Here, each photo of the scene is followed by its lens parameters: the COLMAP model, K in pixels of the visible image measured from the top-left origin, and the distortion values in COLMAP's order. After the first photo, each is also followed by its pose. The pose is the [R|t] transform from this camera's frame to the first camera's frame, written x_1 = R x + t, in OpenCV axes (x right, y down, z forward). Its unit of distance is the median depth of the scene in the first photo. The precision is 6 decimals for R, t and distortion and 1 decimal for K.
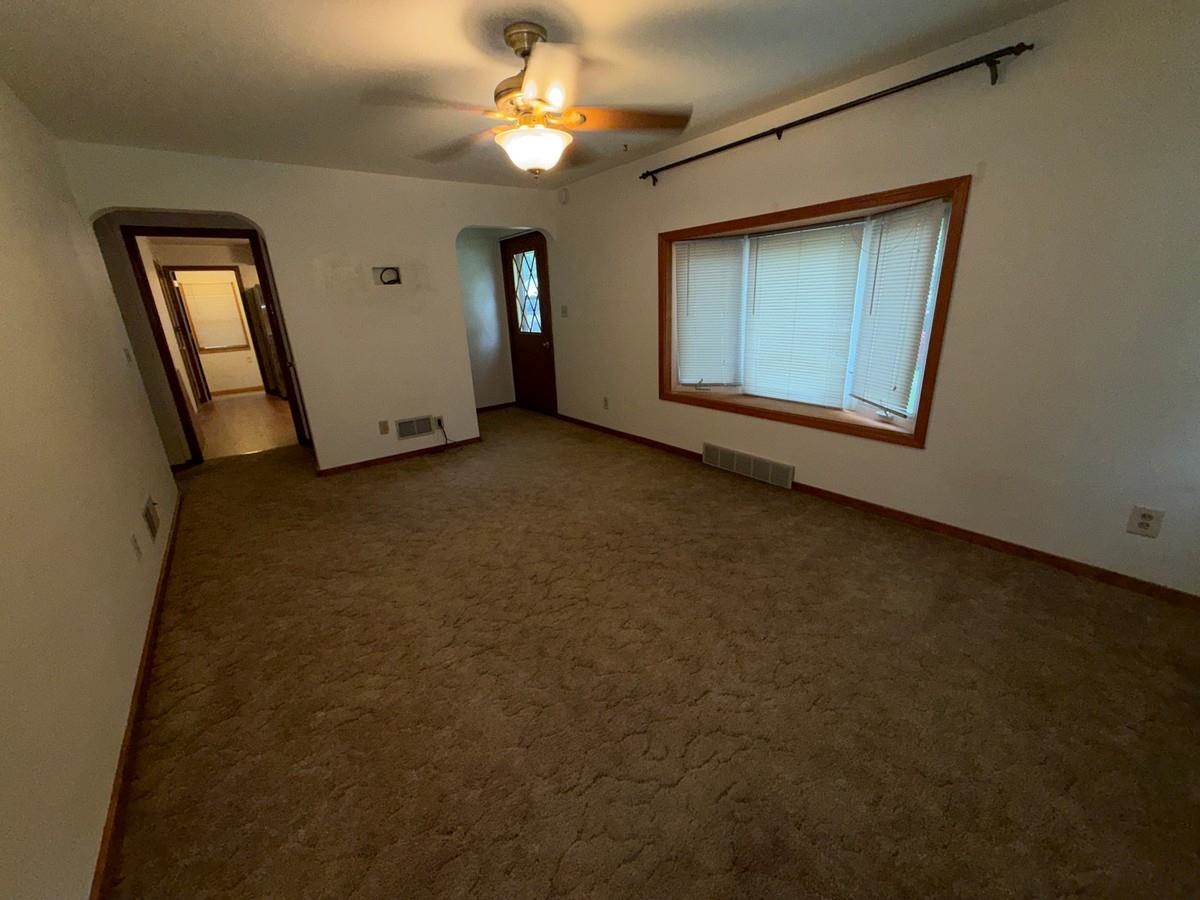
lens RADIAL K [[478.0, 0, 599.3], [0, 478.0, 453.4], [0, 0, 1]] dist [-0.000857, -0.000253]
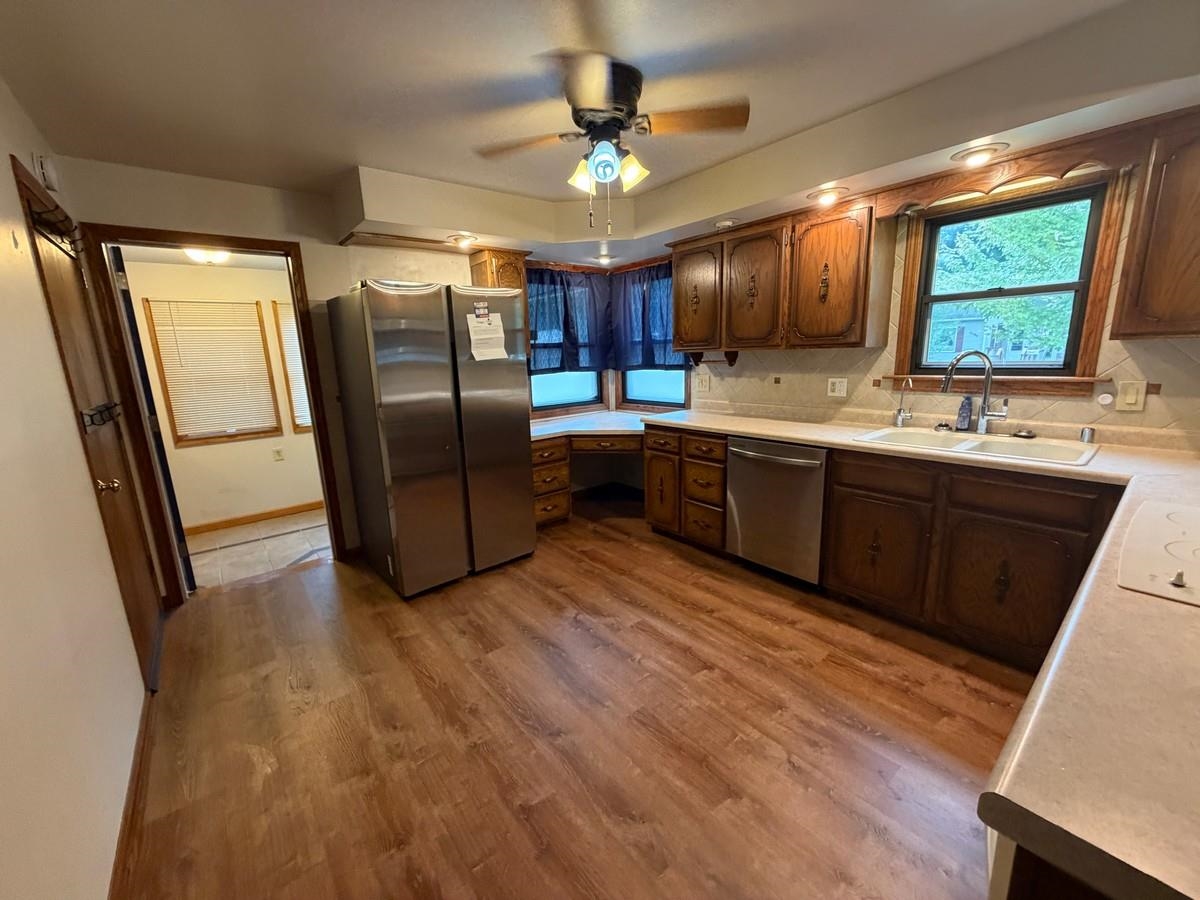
lens RADIAL K [[478.0, 0, 601.8], [0, 478.0, 447.2], [0, 0, 1]] dist [-0.000857, -0.000253]
pose [[0.999154, -0.002148, 0.041078, -0.521209], [0.006835, 0.993423, -0.114302, -0.182005], [-0.040563, 0.114486, 0.992596, 0.617980]]
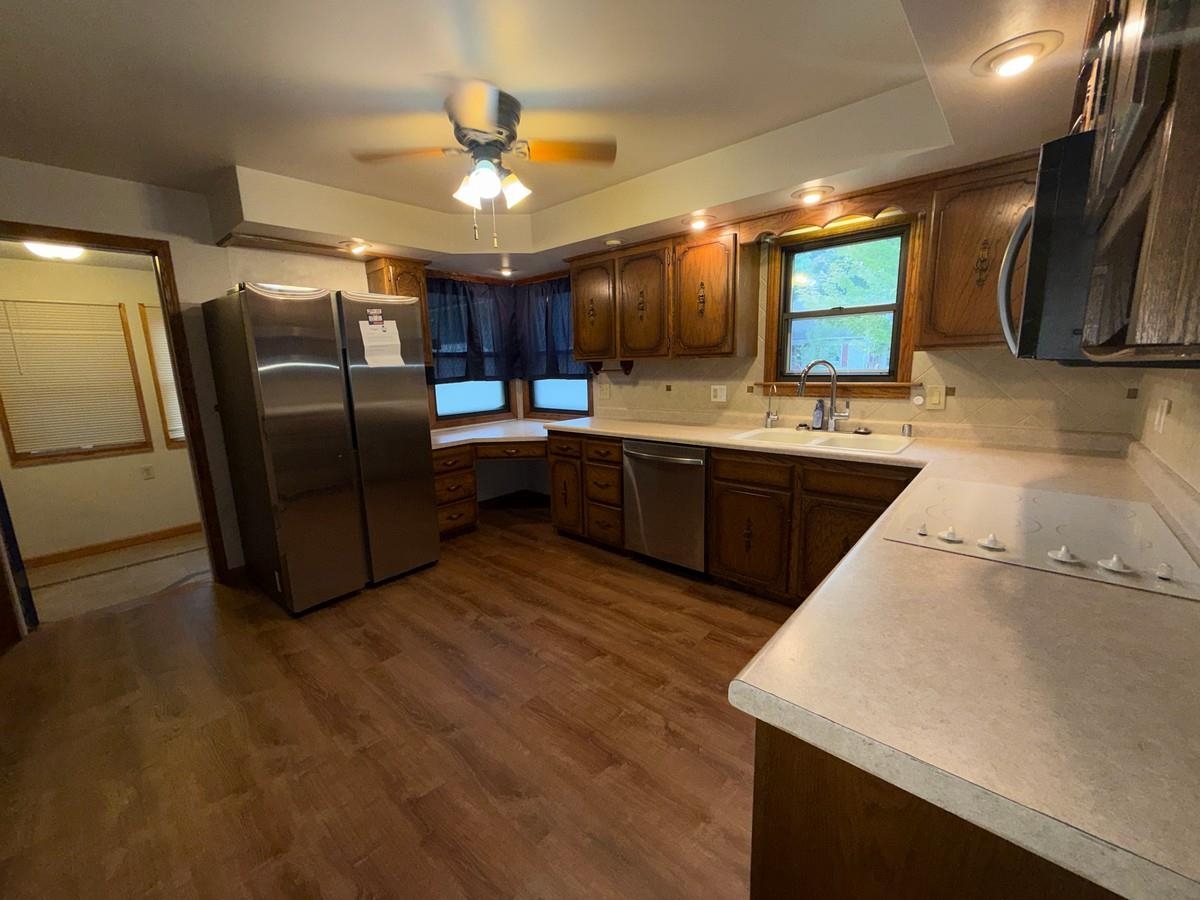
lens RADIAL K [[478.0, 0, 602.1], [0, 478.0, 447.9], [0, 0, 1]] dist [-0.000857, -0.000253]
pose [[0.979665, -0.022000, 0.199431, -0.503657], [0.049892, 0.989461, -0.135935, -0.172020], [-0.194339, 0.143120, 0.970438, 0.600614]]
